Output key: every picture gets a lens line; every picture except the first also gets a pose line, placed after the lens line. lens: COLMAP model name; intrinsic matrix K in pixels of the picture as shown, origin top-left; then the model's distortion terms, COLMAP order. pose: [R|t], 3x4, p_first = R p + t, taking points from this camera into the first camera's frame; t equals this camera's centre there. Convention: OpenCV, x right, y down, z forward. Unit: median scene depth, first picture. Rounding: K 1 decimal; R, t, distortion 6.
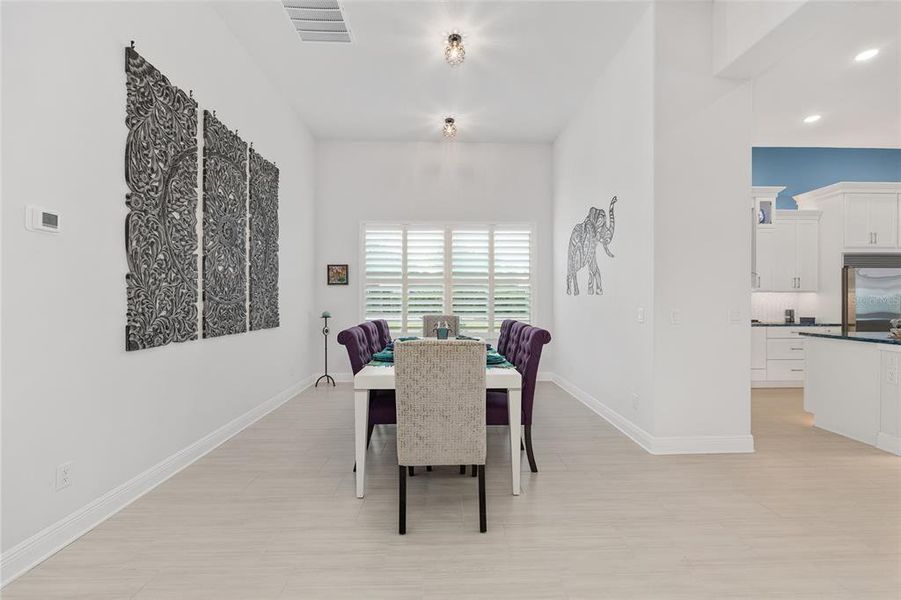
lens RADIAL K [[361.6, 0, 453.2], [0, 361.6, 302.3], [0, 0, 1]] dist [-0.001669, 0.001415]
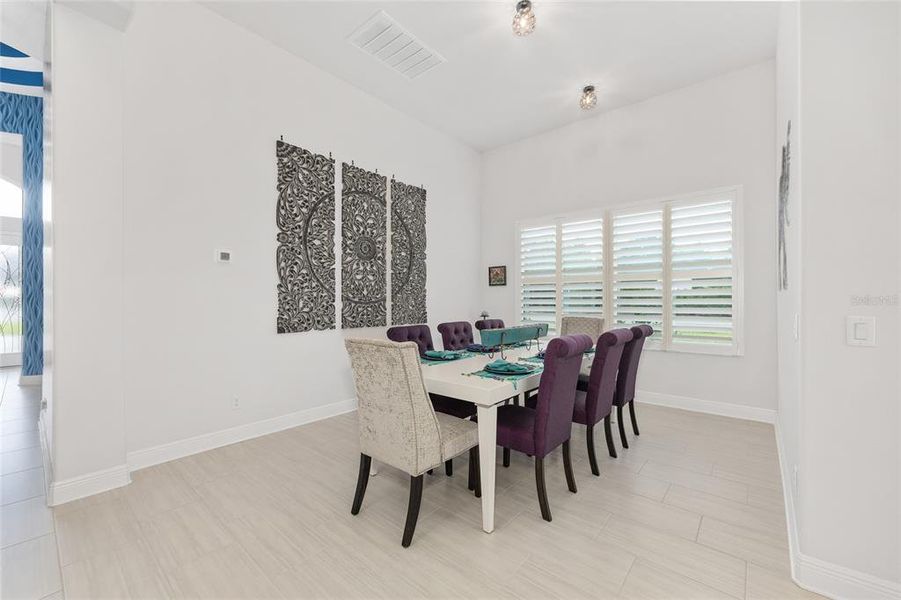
lens RADIAL K [[361.6, 0, 452.4], [0, 361.6, 300.6], [0, 0, 1]] dist [-0.001669, 0.001415]
pose [[0.743461, -0.003747, -0.668769, 0.559212], [0.000634, 0.999988, -0.004897, 0.000414], [0.668779, 0.003217, 0.743454, 0.265598]]
